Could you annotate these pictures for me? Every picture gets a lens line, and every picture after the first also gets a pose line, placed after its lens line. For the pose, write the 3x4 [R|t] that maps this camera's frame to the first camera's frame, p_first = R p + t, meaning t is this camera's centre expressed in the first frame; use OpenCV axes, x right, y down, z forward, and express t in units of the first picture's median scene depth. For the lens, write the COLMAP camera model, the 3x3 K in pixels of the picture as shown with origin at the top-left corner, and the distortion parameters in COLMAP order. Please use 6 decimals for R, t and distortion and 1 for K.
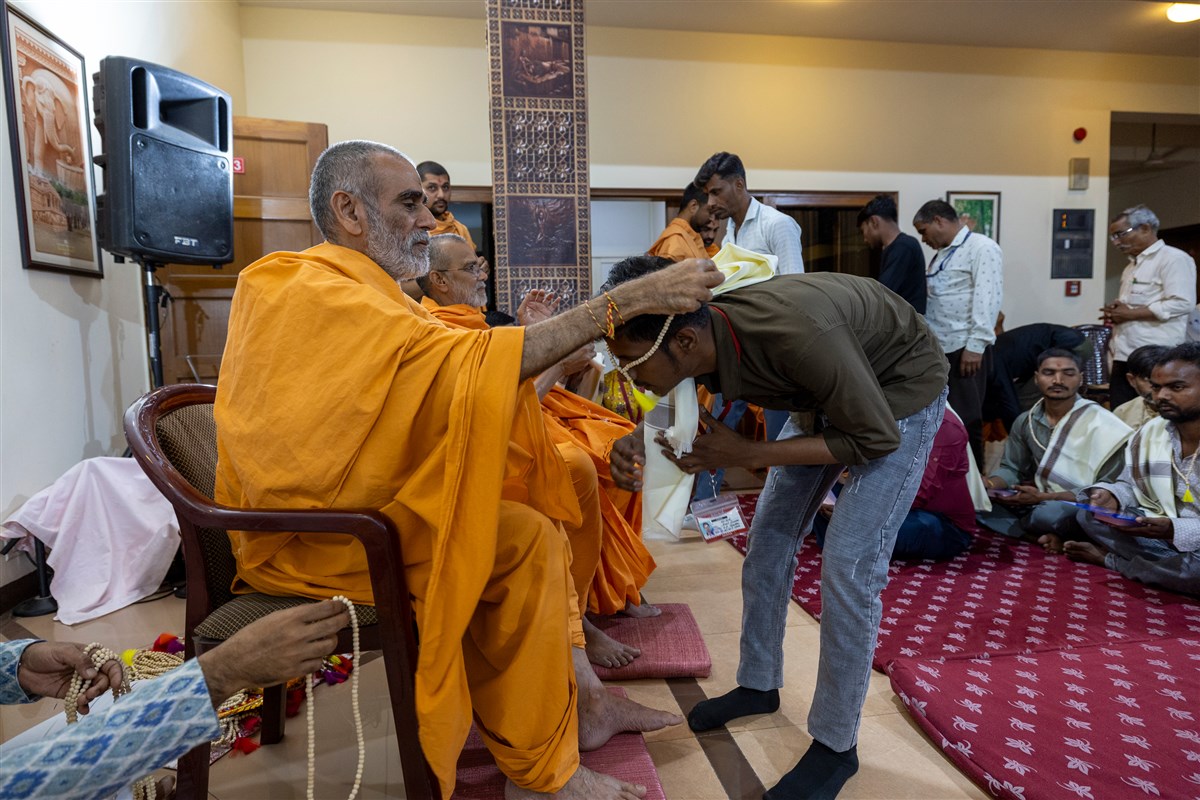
lens RADIAL K [[667.6, 0, 591.3], [0, 667.6, 394.9], [0, 0, 1]] dist [0.001694, -0.000494]
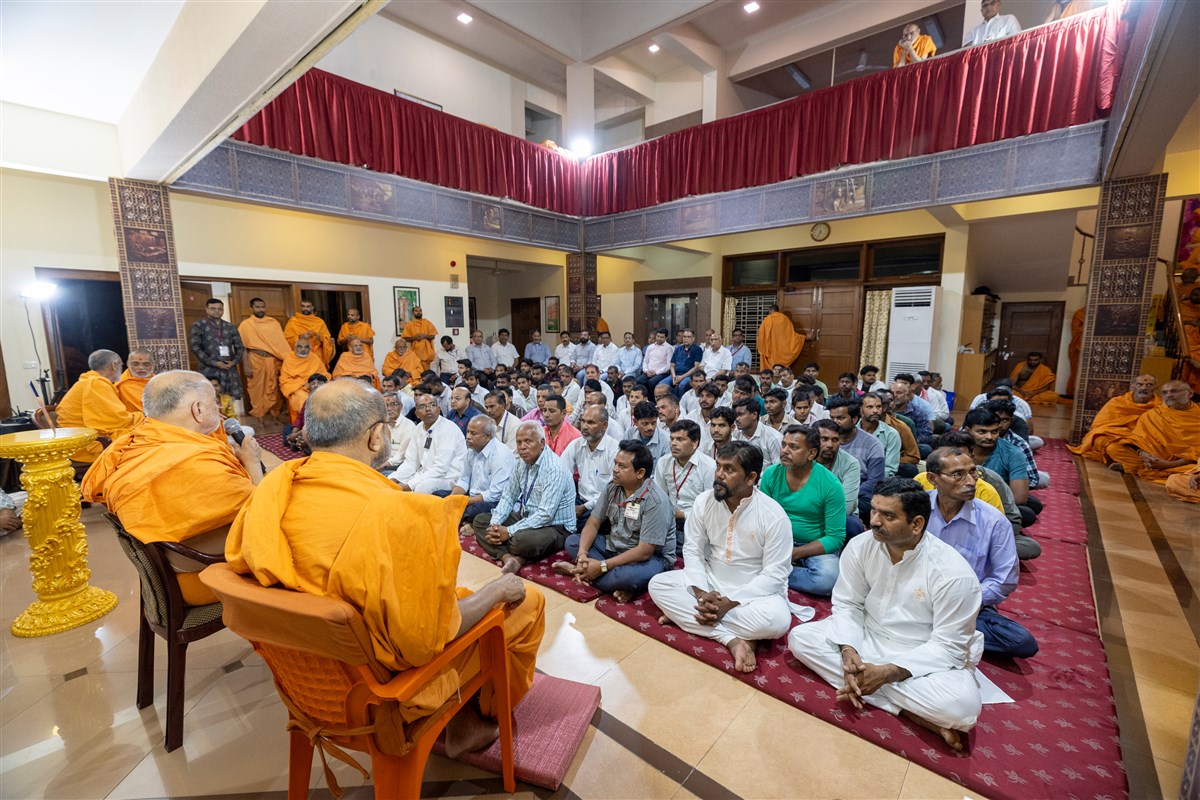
lens RADIAL K [[515.8, 0, 603.7], [0, 515.8, 397.3], [0, 0, 1]] dist [-0.002417, -0.000412]
pose [[0.766466, -0.072726, 0.638154, -0.044485], [0.043000, 0.997150, 0.061993, -0.048313], [-0.640843, -0.020075, 0.767409, -1.246372]]
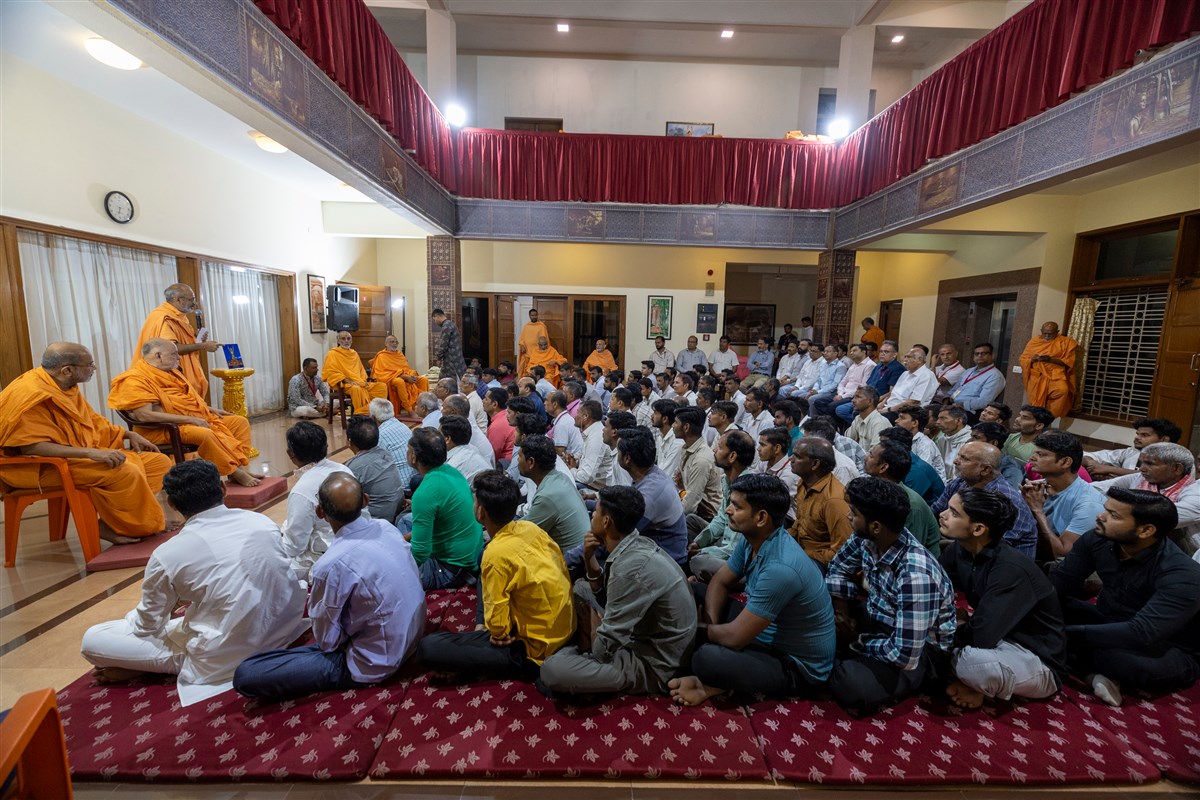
lens RADIAL K [[515.8, 0, 604.8], [0, 515.8, 395.5], [0, 0, 1]] dist [-0.002417, -0.000412]
pose [[0.987544, 0.062940, -0.144209, 1.211891], [-0.056995, 0.997360, 0.044991, -0.035298], [0.146660, -0.036211, 0.988524, -1.600876]]
